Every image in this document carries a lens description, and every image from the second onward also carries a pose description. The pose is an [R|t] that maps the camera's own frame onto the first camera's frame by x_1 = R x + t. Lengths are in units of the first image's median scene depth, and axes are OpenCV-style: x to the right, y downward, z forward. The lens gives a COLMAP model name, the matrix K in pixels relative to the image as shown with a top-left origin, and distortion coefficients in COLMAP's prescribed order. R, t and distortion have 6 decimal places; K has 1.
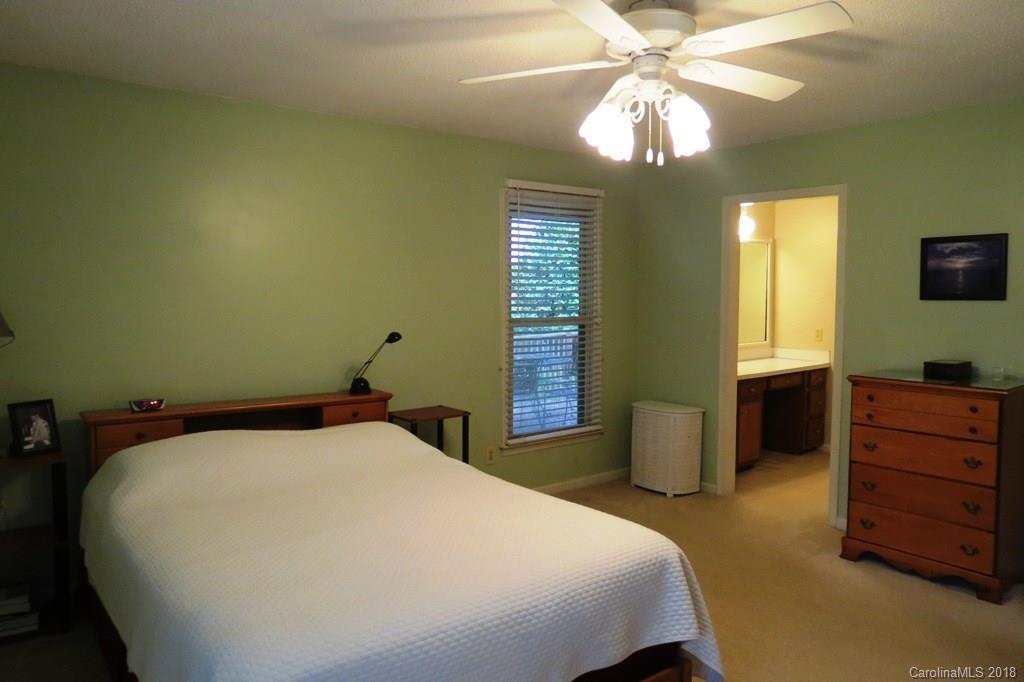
lens RADIAL K [[723.7, 0, 519.6], [0, 723.7, 337.7], [0, 0, 1]] dist [-0.045911, 0.034933]
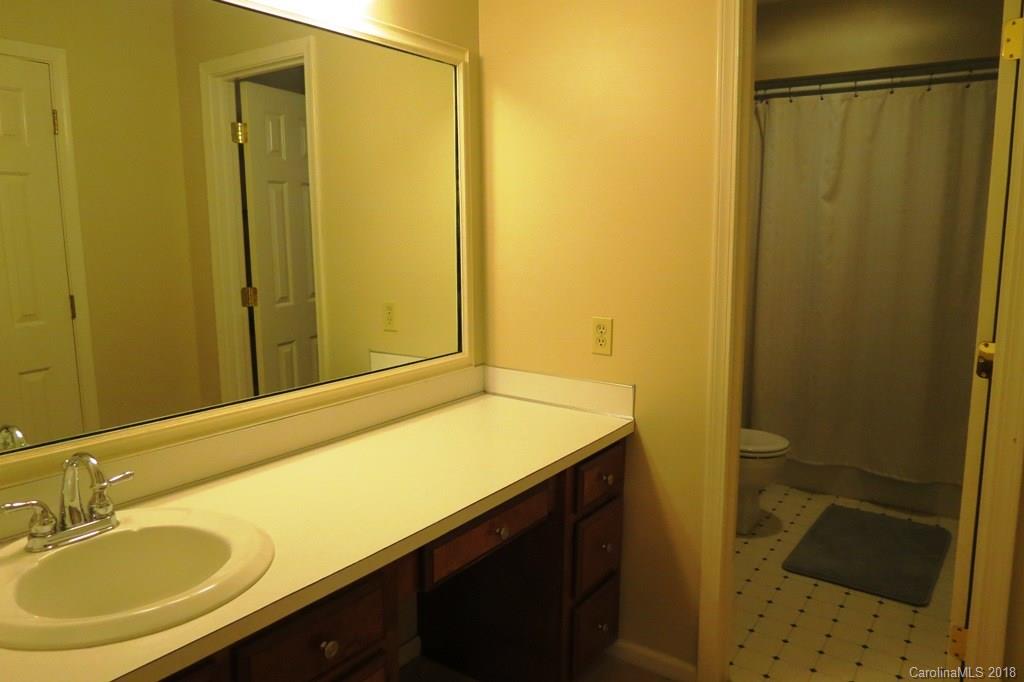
lens RADIAL K [[723.7, 0, 507.4], [0, 723.7, 337.0], [0, 0, 1]] dist [-0.045911, 0.034933]
pose [[0.960856, -0.041022, 0.273994, 0.437640], [0.018263, 0.996205, 0.085106, -0.053538], [-0.276445, -0.076771, 0.957958, 1.072915]]
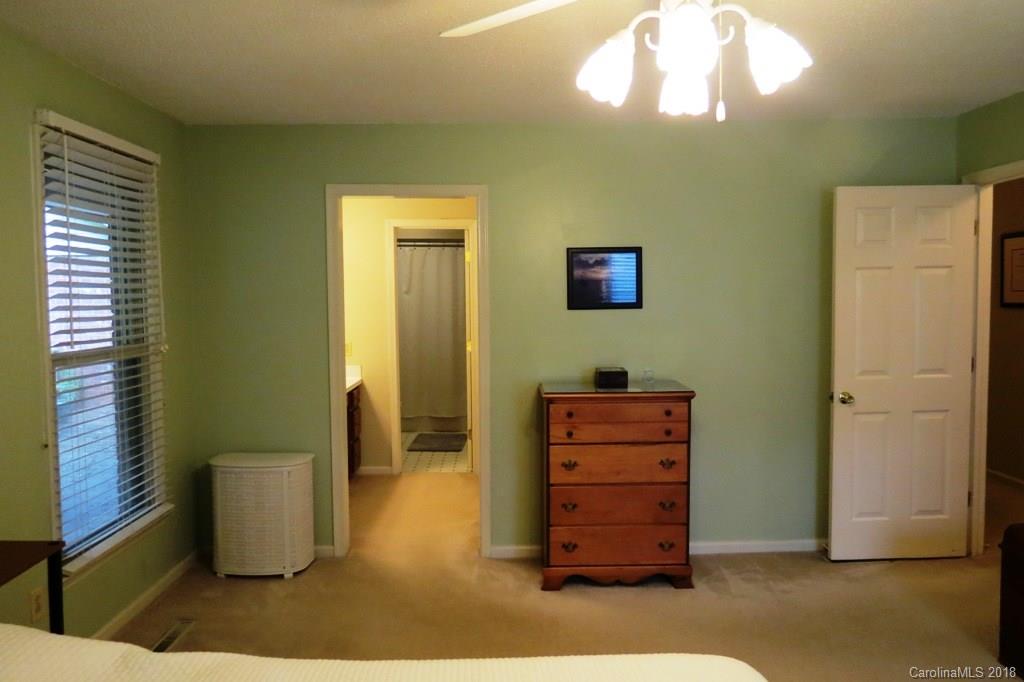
lens RADIAL K [[723.7, 0, 513.5], [0, 723.7, 342.4], [0, 0, 1]] dist [-0.045911, 0.034933]
pose [[0.620211, -0.050899, 0.782782, -0.264390], [0.059461, 0.998072, 0.017786, -0.028001], [-0.782178, 0.035514, 0.622042, 0.411732]]
